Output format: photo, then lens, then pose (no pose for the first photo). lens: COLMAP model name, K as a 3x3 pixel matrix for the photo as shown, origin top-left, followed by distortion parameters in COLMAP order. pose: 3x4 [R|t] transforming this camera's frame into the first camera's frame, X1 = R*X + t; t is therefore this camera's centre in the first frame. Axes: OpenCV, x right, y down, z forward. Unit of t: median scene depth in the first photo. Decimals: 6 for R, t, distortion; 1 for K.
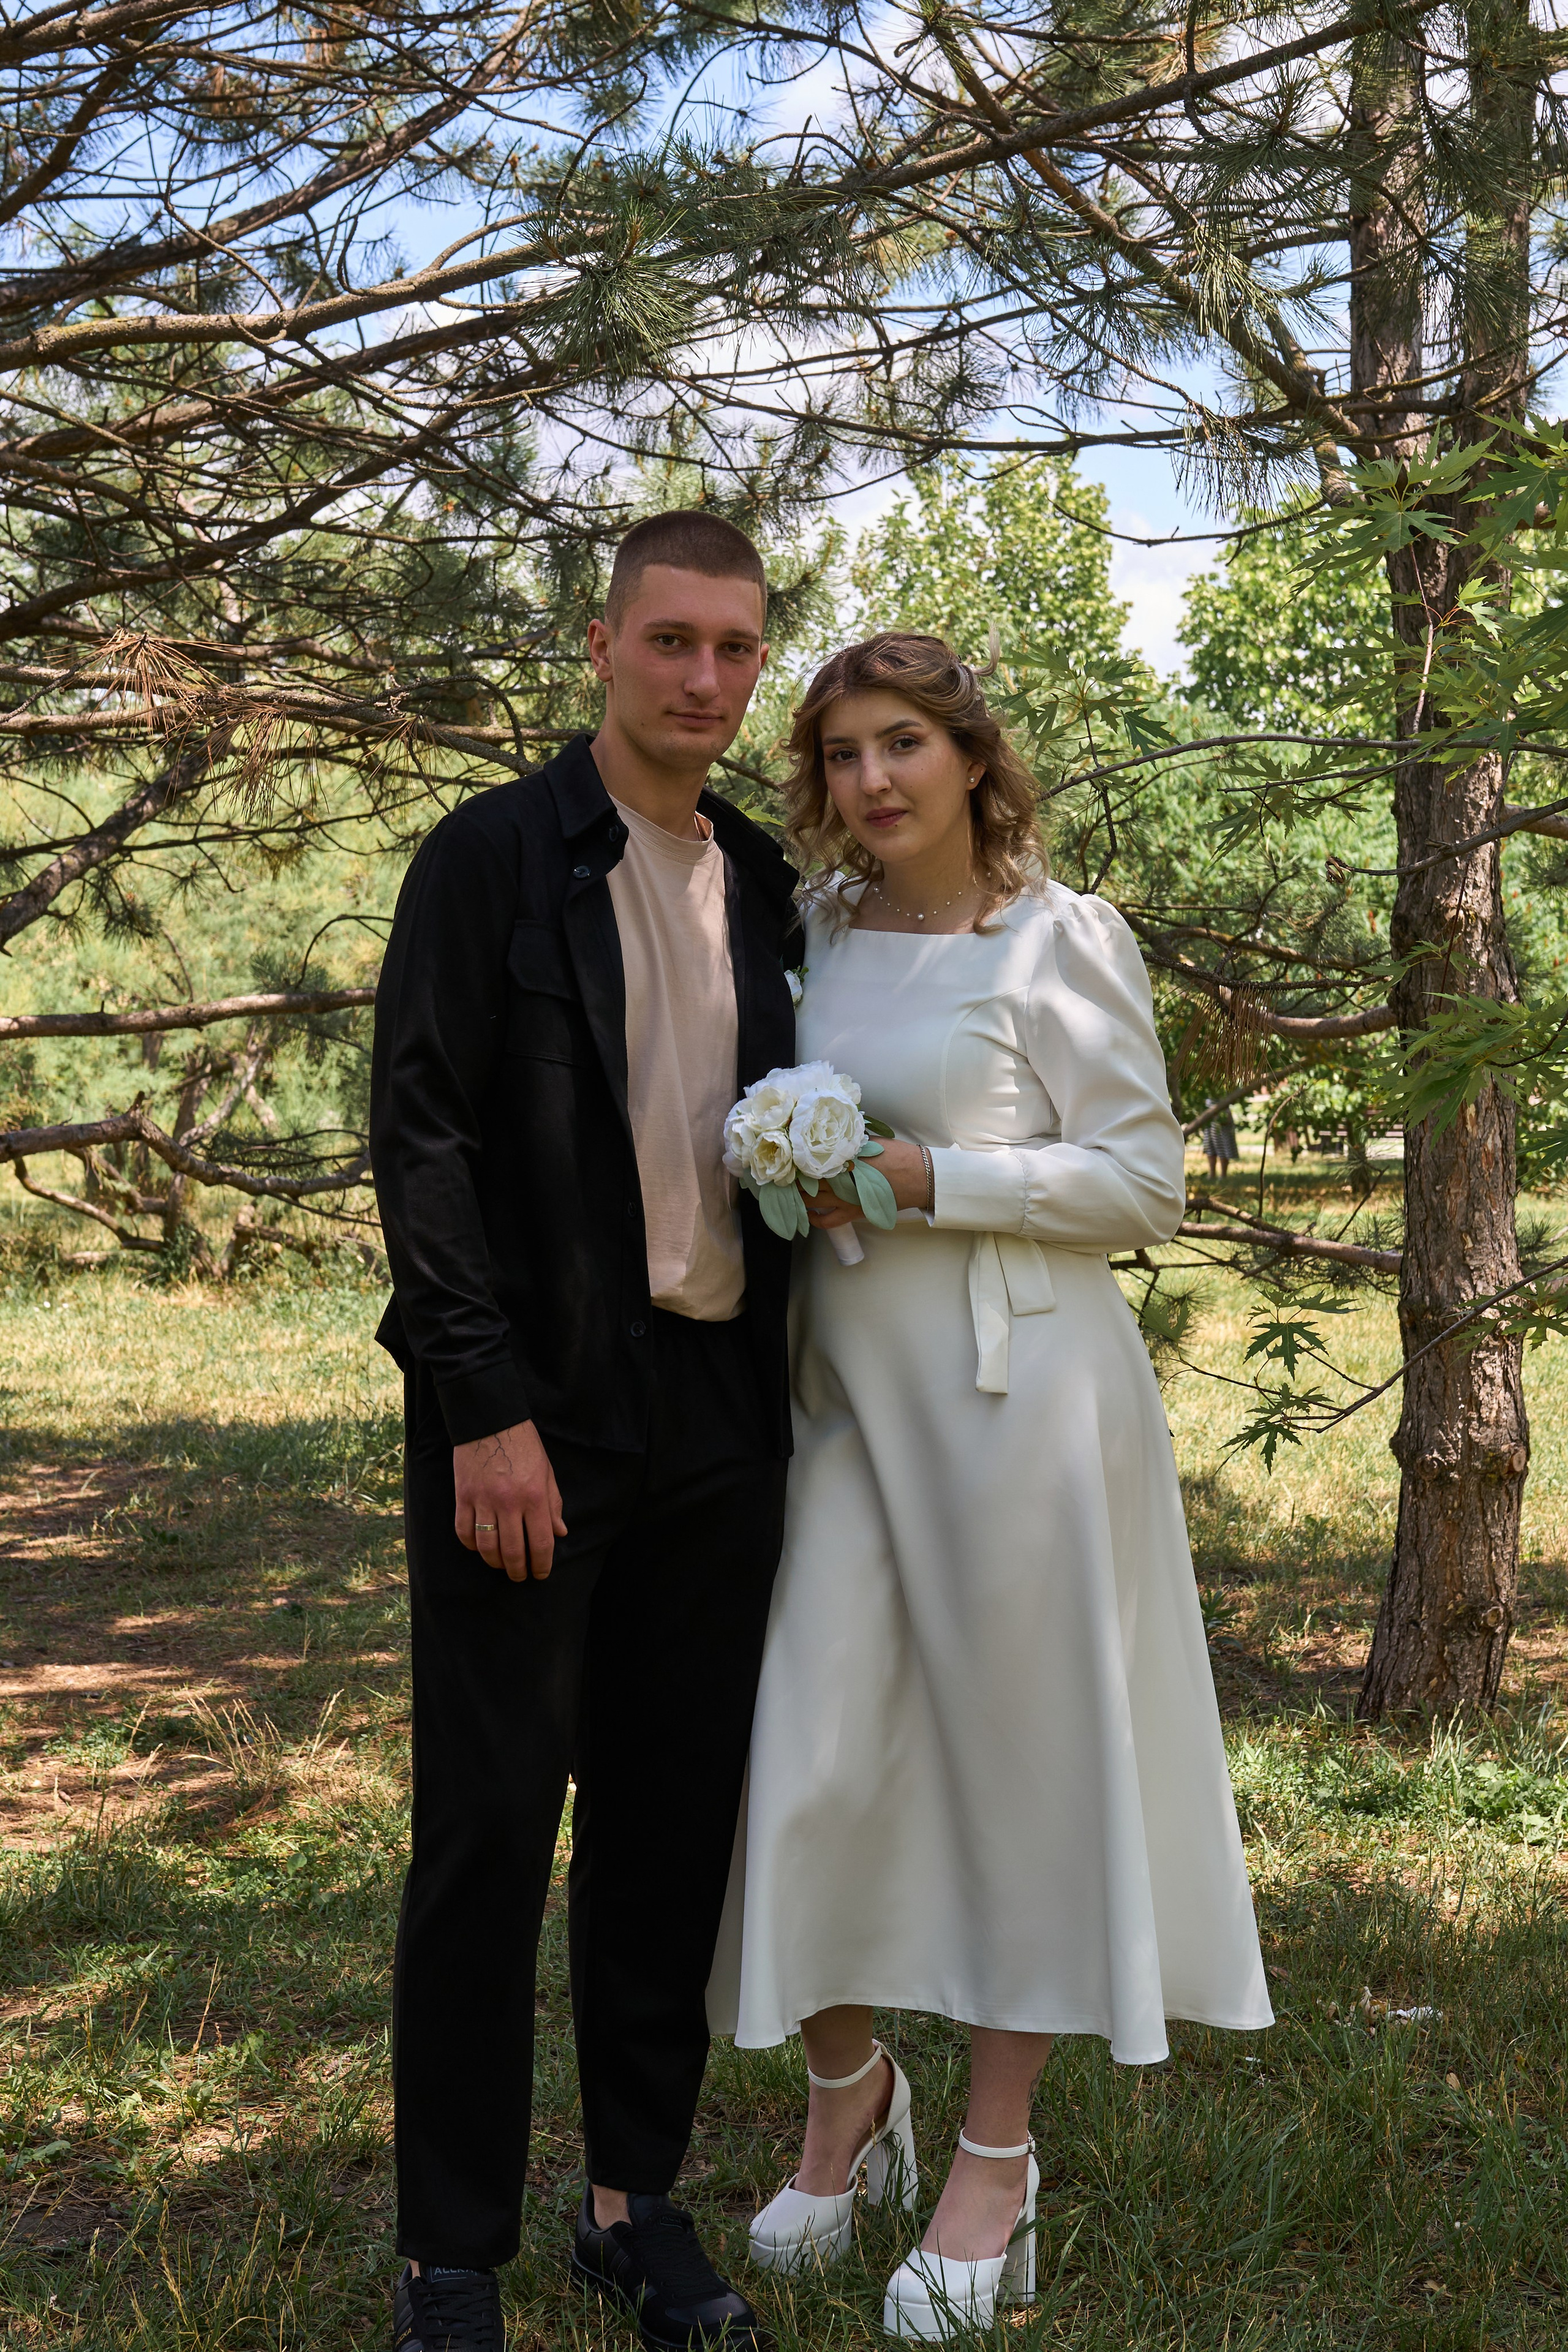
lens RADIAL K [[3589.9, 0, 784.0], [0, 3589.9, 1176.0], [0, 0, 1]] dist [0.215319, 0.003414]
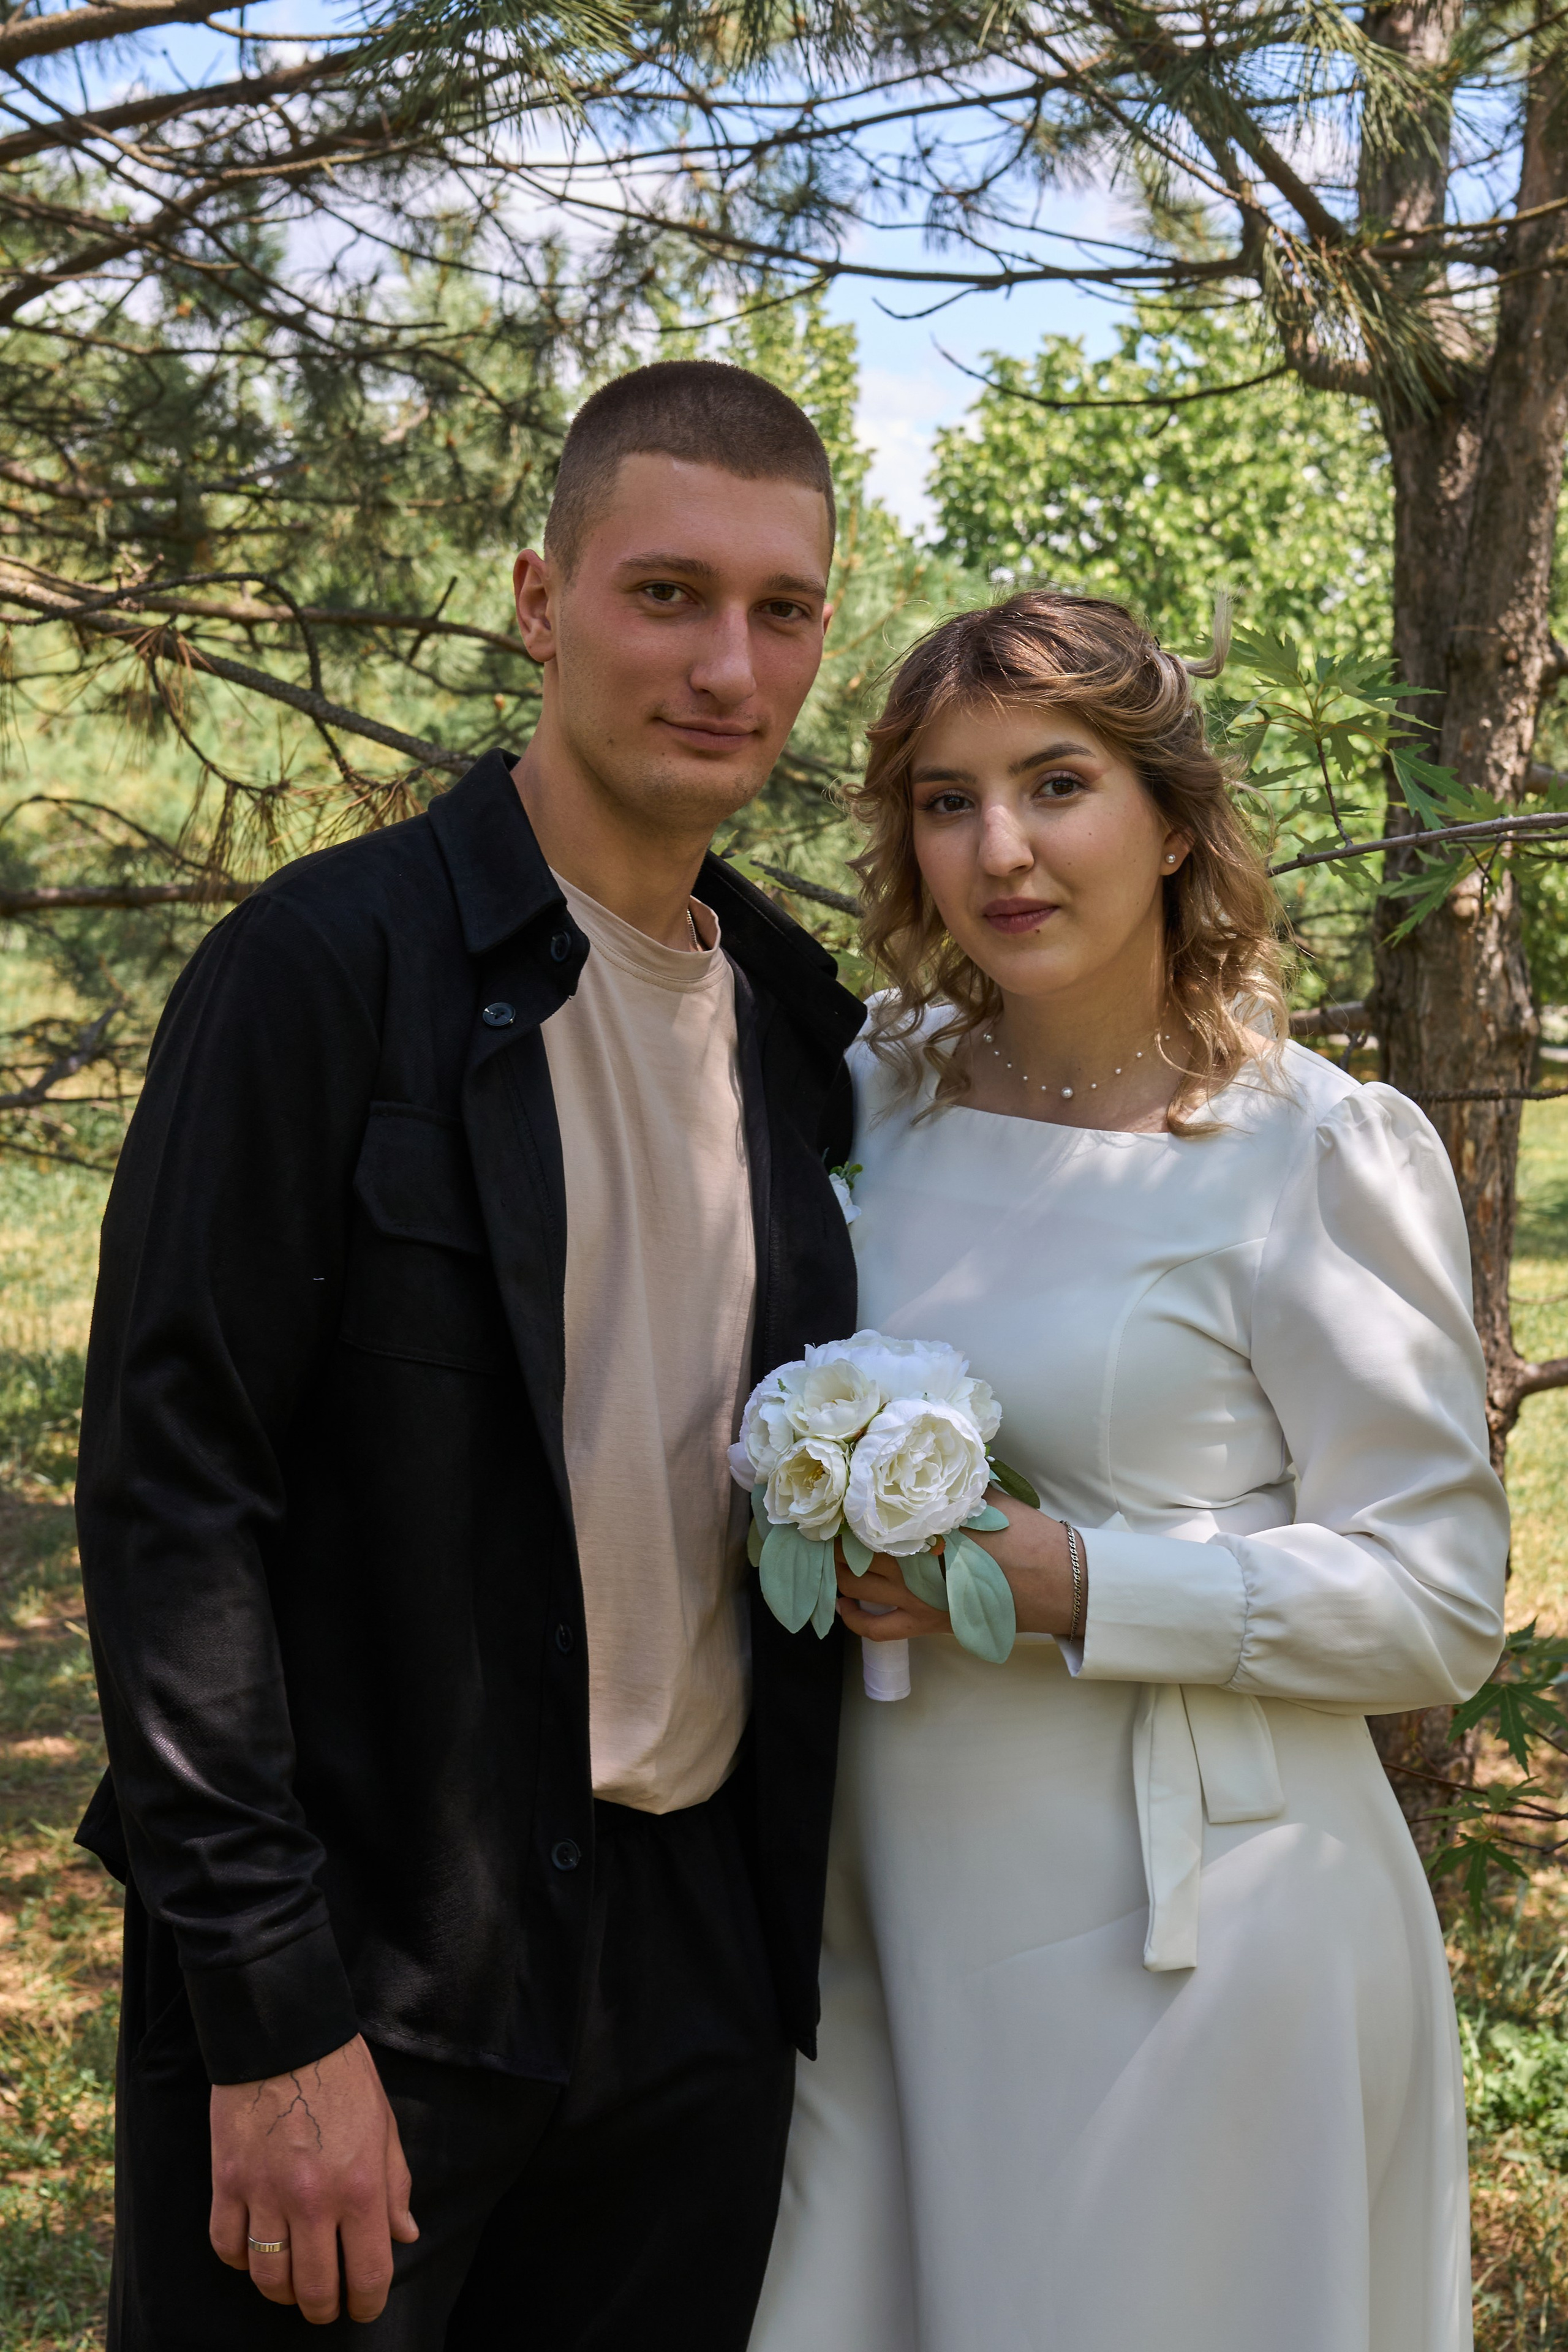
lens RADIAL K [[3911.4, 0, 784.0], [0, 3911.4, 1176.0], [0, 0, 1]] dist [0.125849, 0.103169]
pose [[0.996810, 0.038982, 0.069650, -0.019536], [-0.040867, 0.998830, 0.025849, -0.028596], [-0.068561, -0.028613, 0.997237, 0.151350]]
